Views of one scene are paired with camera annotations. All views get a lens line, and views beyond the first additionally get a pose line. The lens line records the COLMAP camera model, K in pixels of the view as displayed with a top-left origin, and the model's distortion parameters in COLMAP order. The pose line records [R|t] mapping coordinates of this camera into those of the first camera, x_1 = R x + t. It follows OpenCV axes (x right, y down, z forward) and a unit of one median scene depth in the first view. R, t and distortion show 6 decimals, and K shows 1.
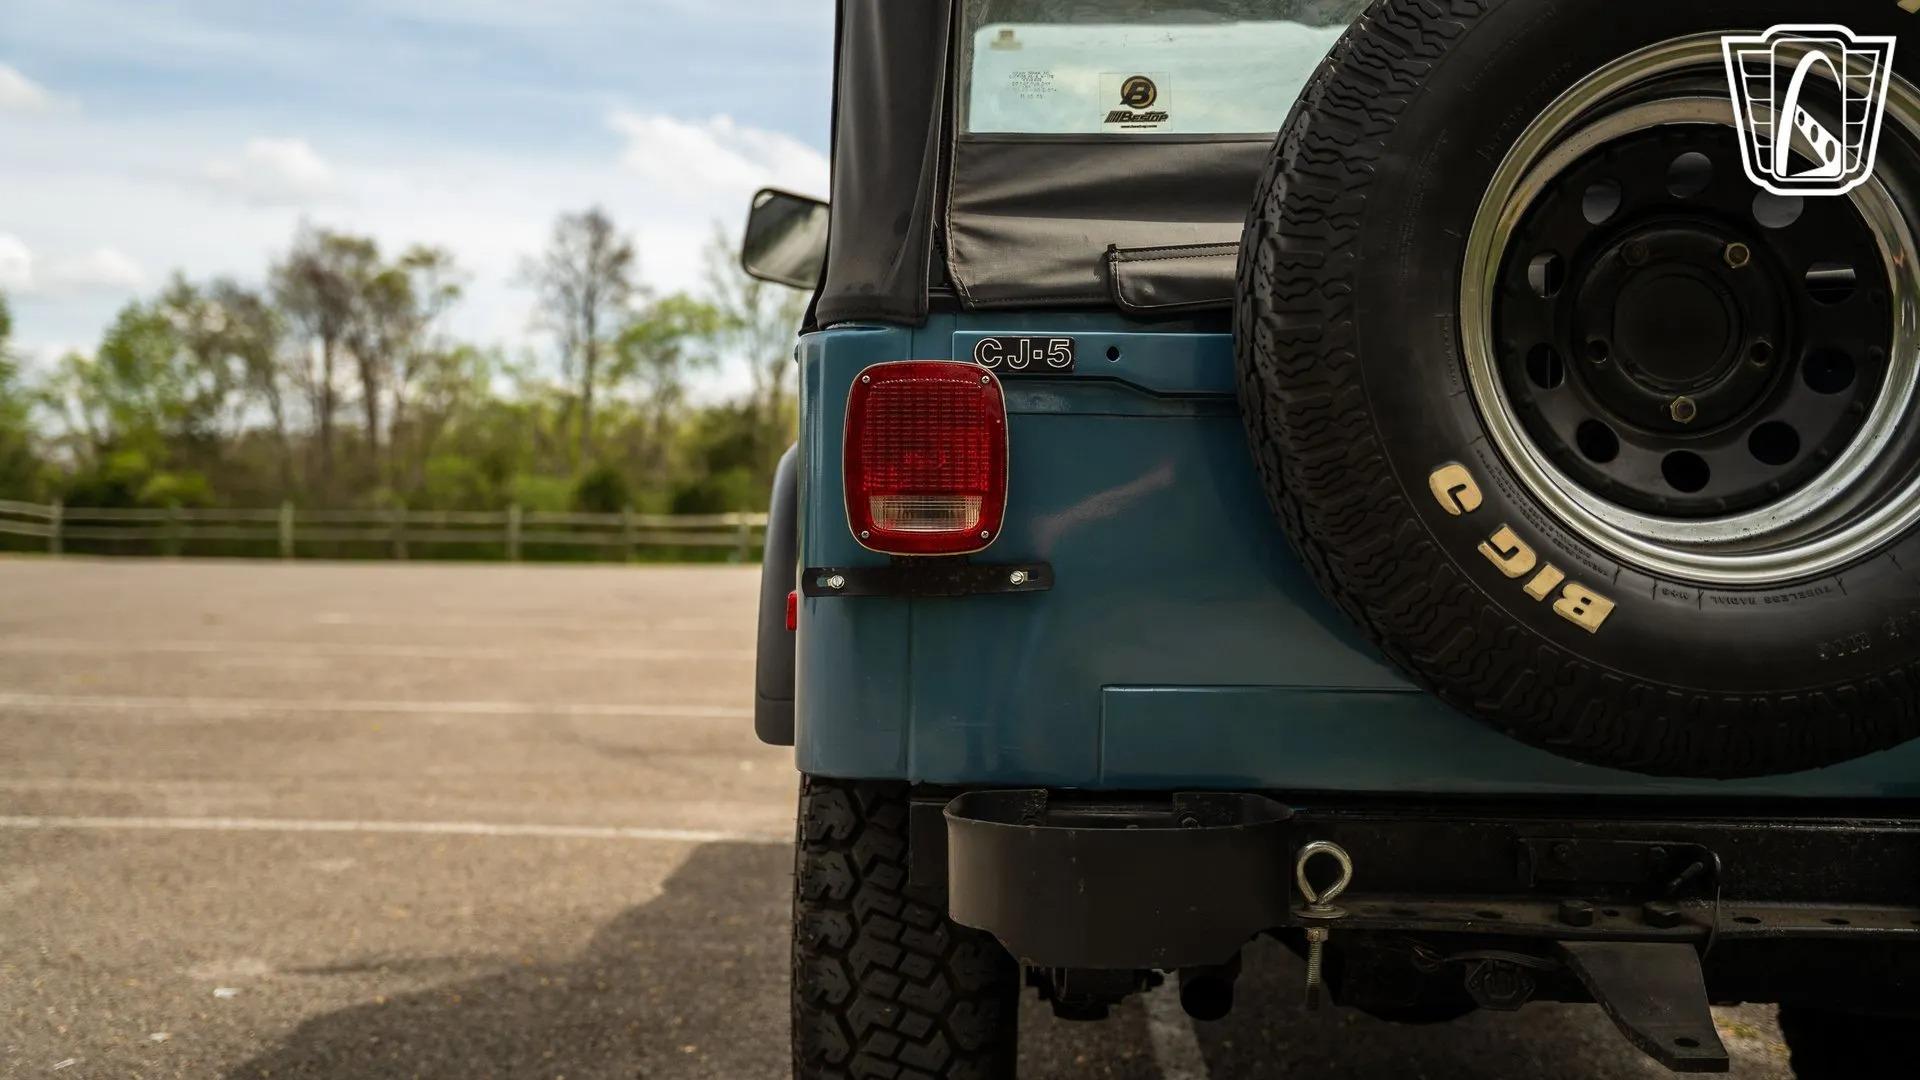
lens RADIAL K [[1876.7, 0, 959.1], [0, 1876.7, 533.7], [0, 0, 1]] dist [-0.070914, 0.180569]
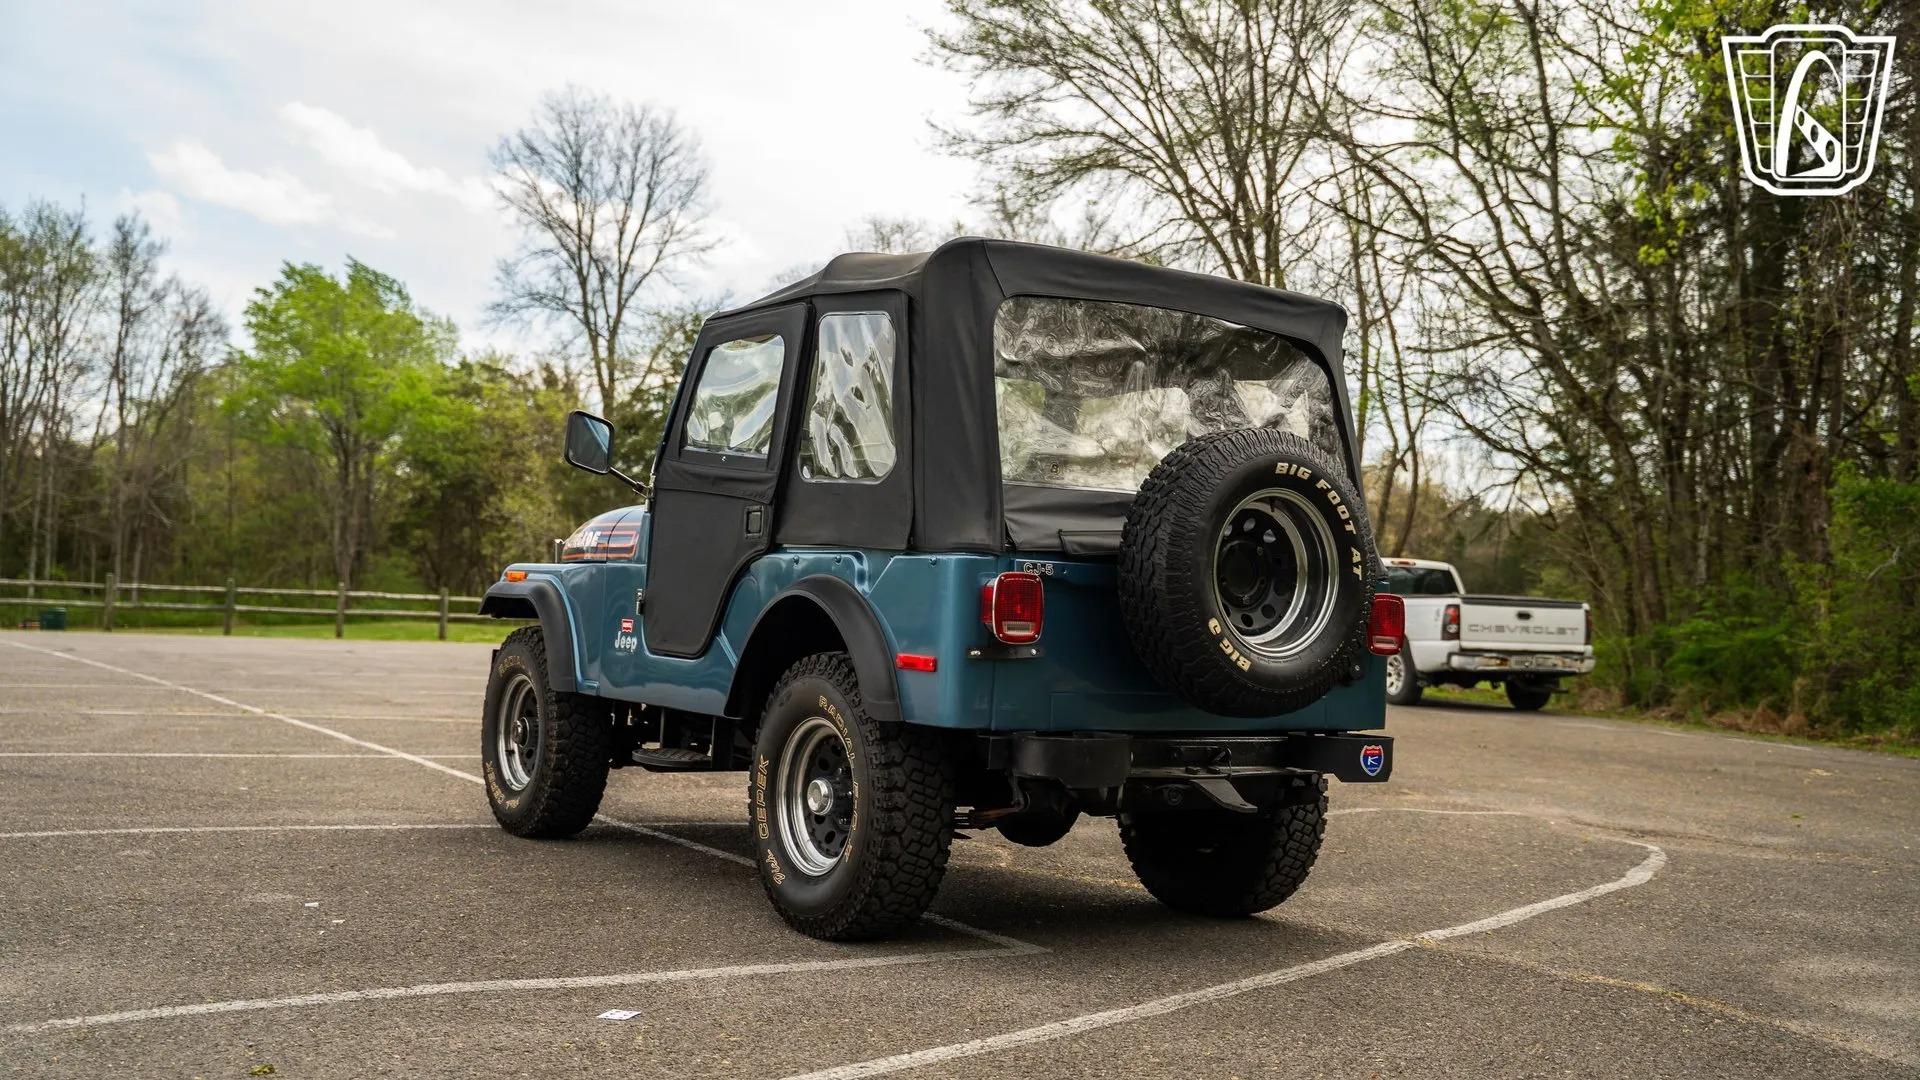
lens RADIAL K [[1878.2, 0, 956.9], [0, 1878.2, 543.6], [0, 0, 1]] dist [-0.082097, 0.219706]
pose [[0.818982, 0.042975, 0.572207, -0.359440], [-0.026253, 0.998954, -0.037451, -0.006267], [-0.573218, 0.015650, 0.819253, -0.256350]]
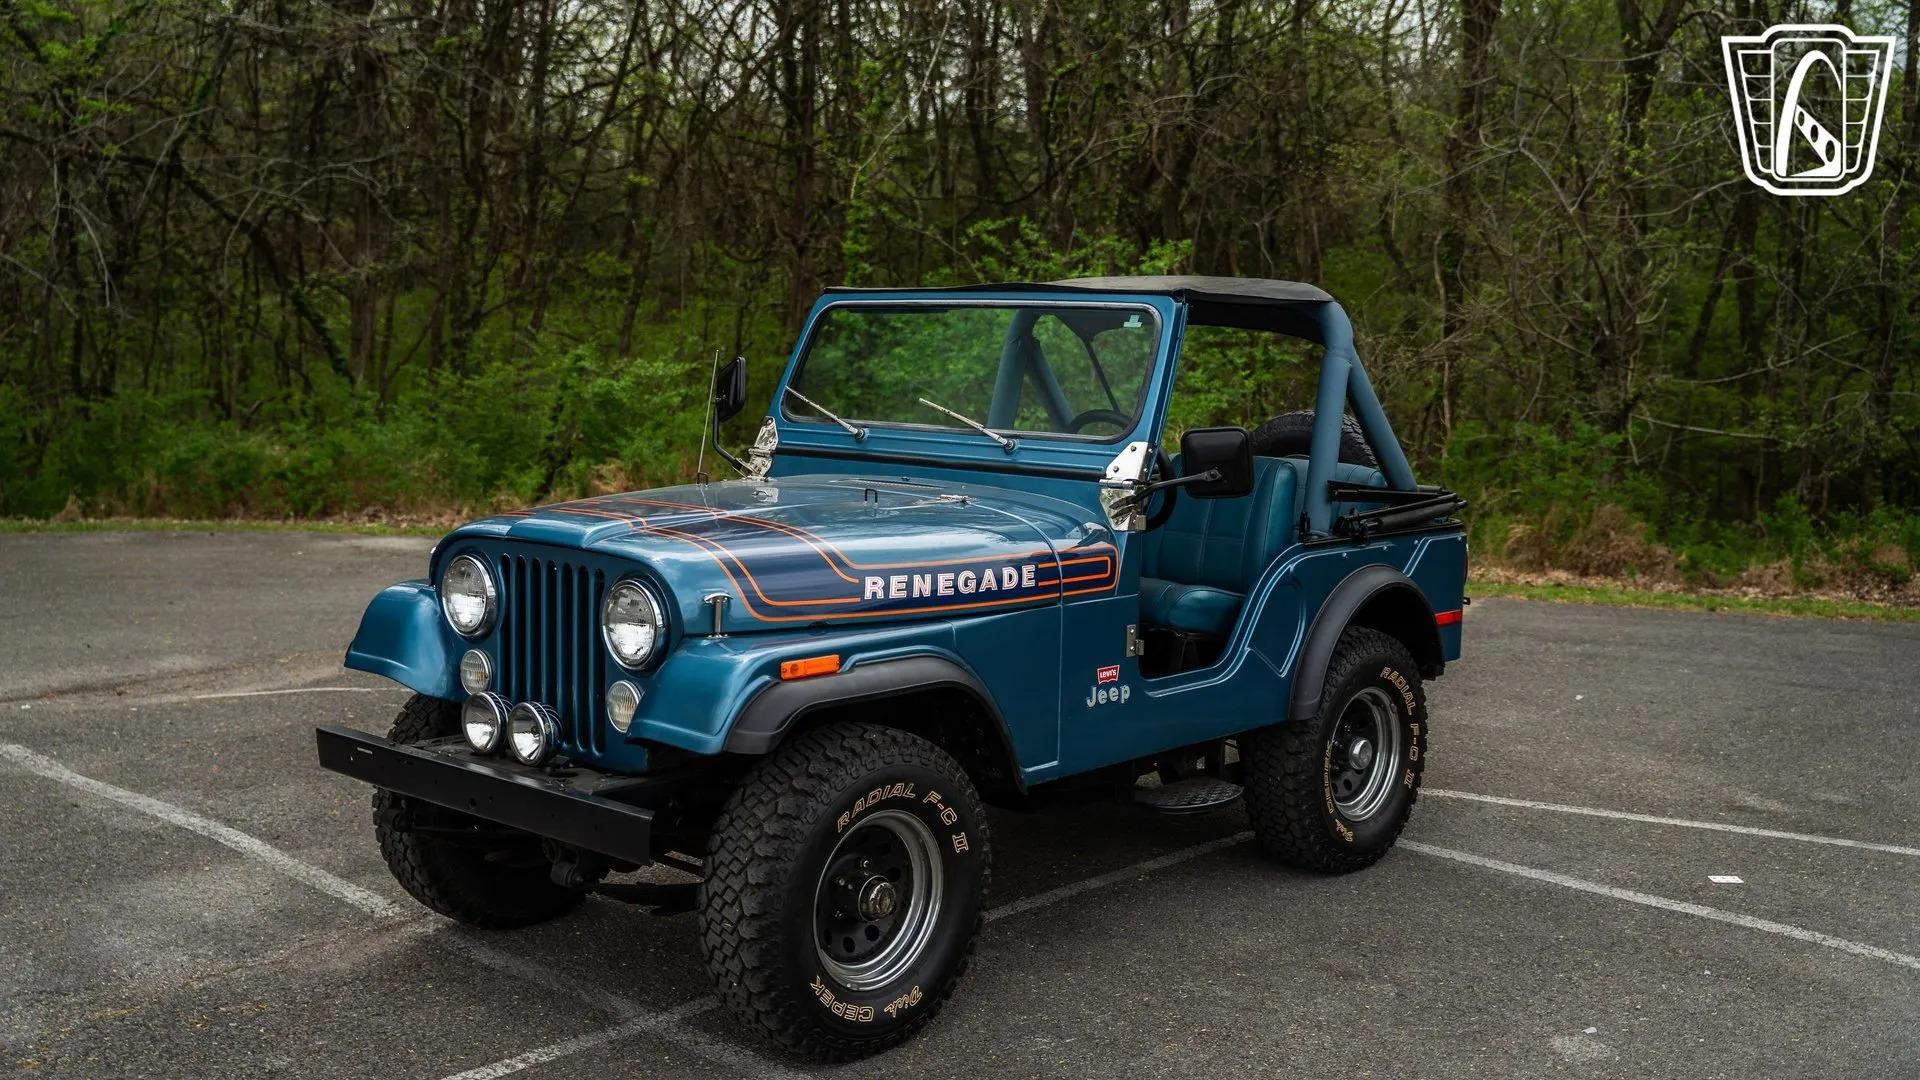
lens RADIAL K [[1928.0, 0, 950.2], [0, 1928.0, 538.7], [0, 0, 1]] dist [-0.089074, 0.248342]
pose [[-0.754735, -0.095739, 0.649006, -0.391234], [-0.018499, 0.992006, 0.124825, -0.123017], [-0.655769, 0.082204, -0.750473, 1.000697]]
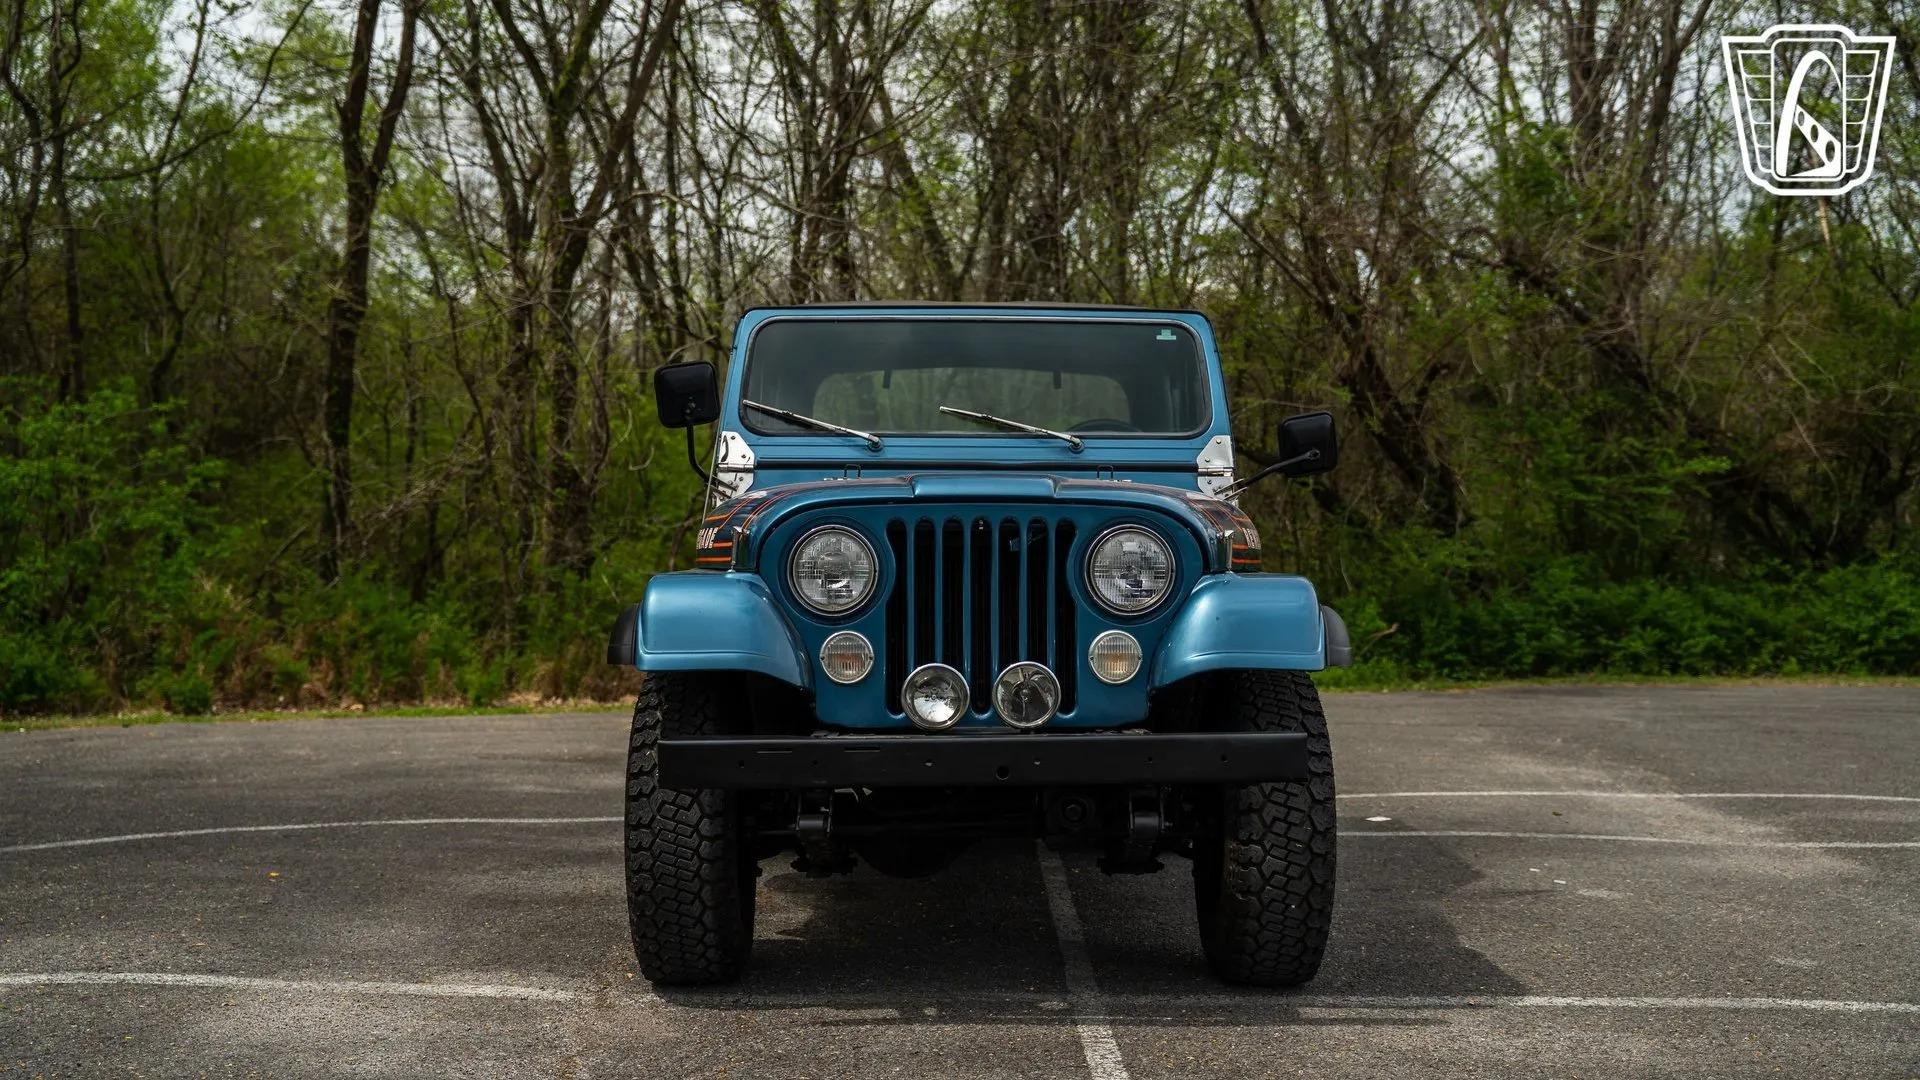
lens RADIAL K [[1928.0, 0, 950.2], [0, 1928.0, 538.7], [0, 0, 1]] dist [-0.089074, 0.248342]
pose [[-0.999060, -0.019309, -0.038818, 0.123762], [-0.019284, 0.999814, -0.001035, -0.032135], [0.038831, -0.000285, -0.999246, 1.198252]]
